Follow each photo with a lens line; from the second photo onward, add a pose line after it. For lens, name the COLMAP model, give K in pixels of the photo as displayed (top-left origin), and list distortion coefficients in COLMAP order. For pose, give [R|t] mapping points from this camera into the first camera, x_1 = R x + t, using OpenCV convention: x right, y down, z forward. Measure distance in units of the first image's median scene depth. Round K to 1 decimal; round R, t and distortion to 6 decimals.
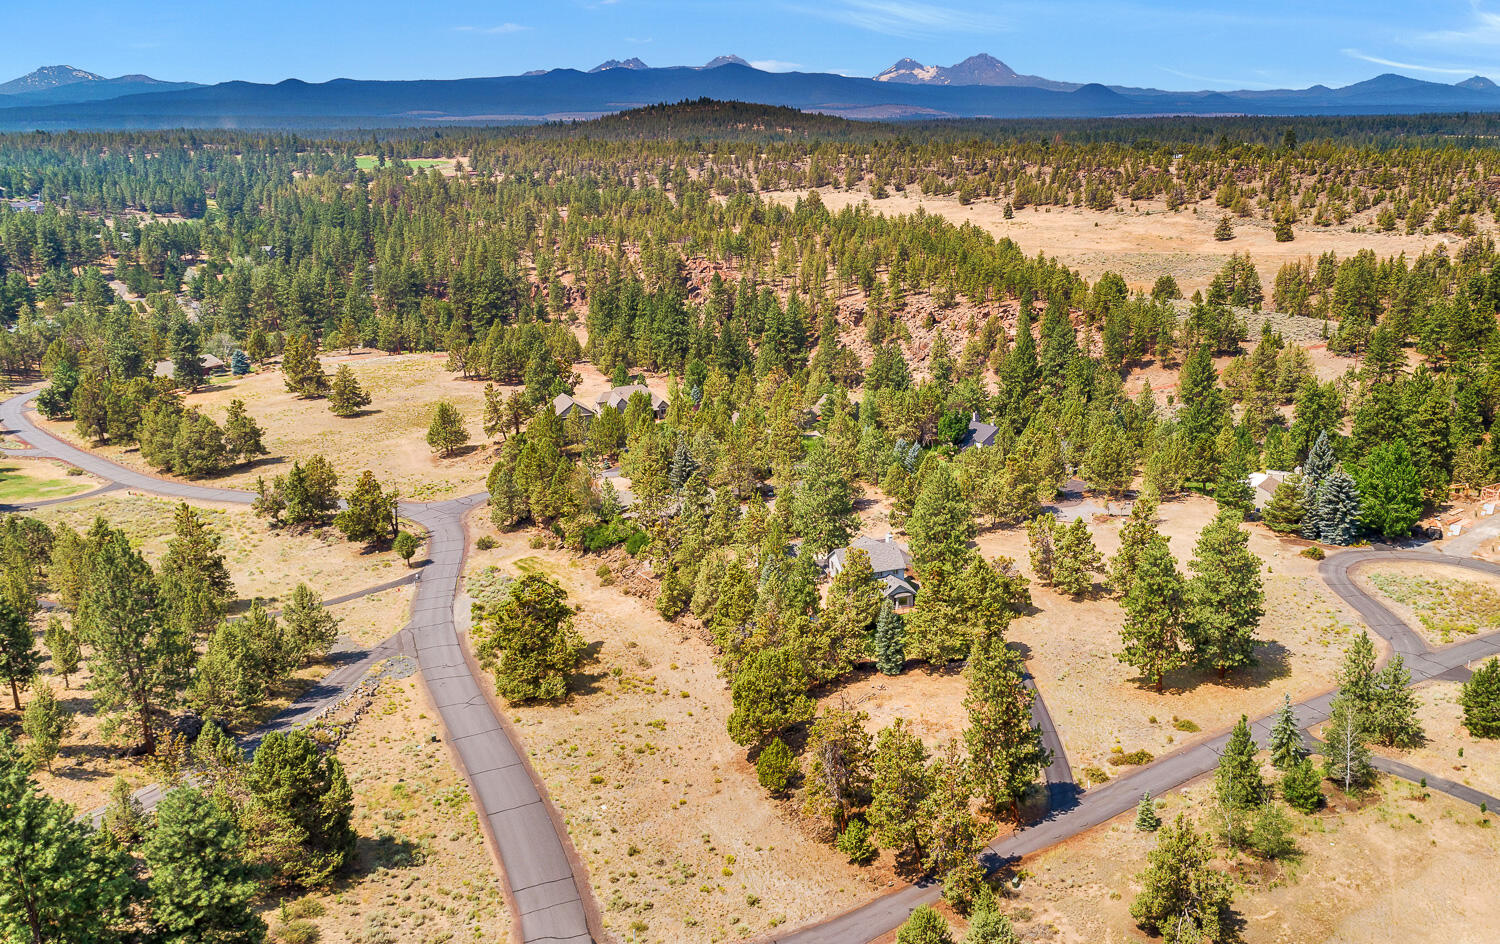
lens RADIAL K [[1382.5, 0, 754.3], [0, 1382.5, 473.8], [0, 0, 1]] dist [0.020708, 0.002416]
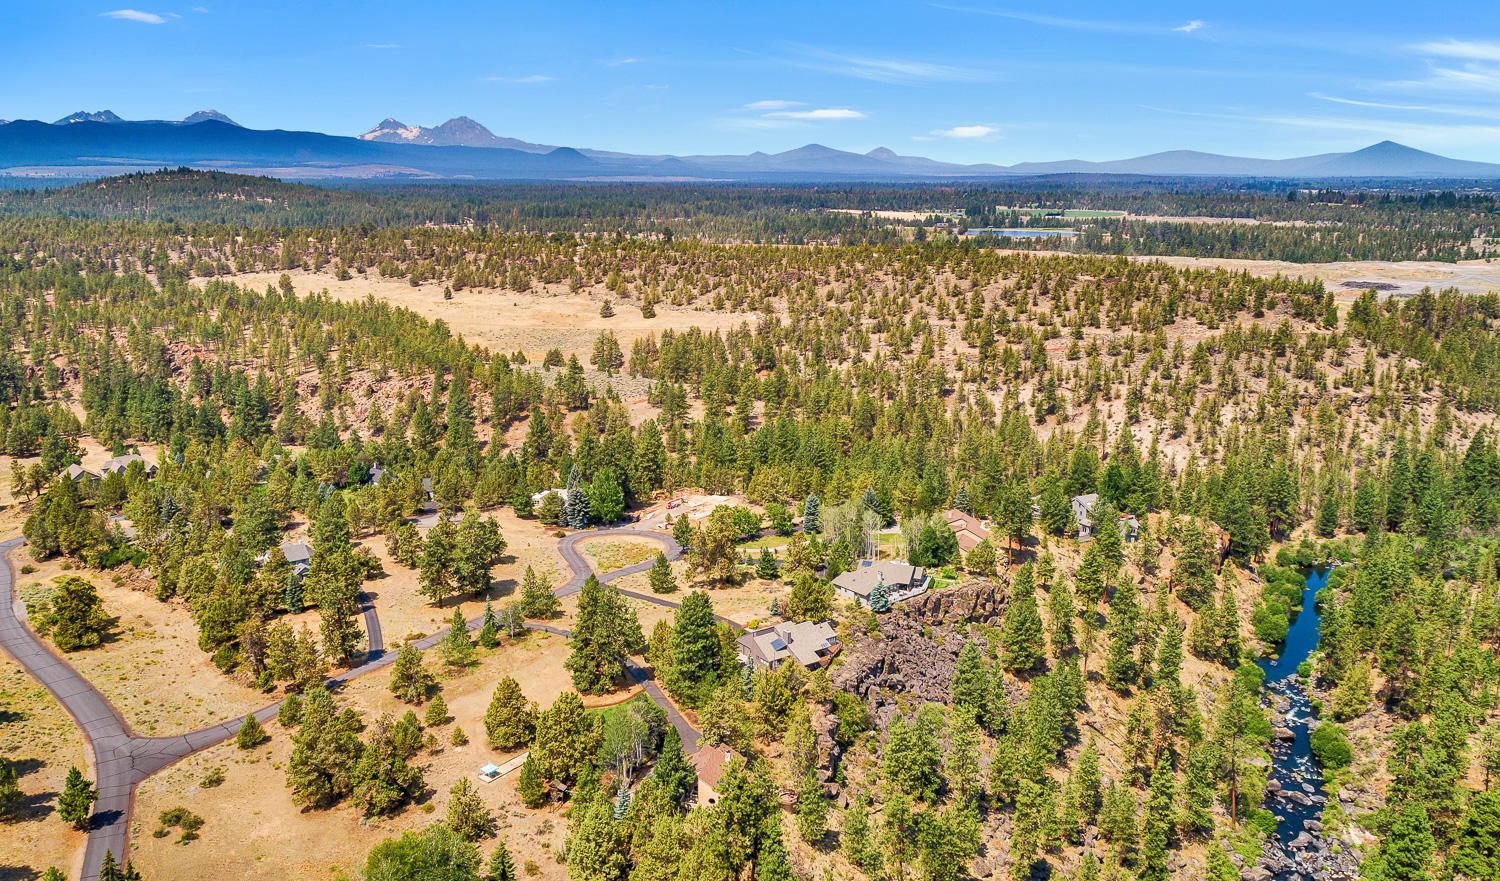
lens RADIAL K [[1352.7, 0, 750.3], [0, 1352.7, 430.7], [0, 0, 1]] dist [0.009237, 0.016254]
pose [[0.938775, -0.046471, 0.341382, 0.025757], [0.065018, 0.996954, -0.043084, 0.008224], [-0.338340, 0.062643, 0.938937, -0.372549]]
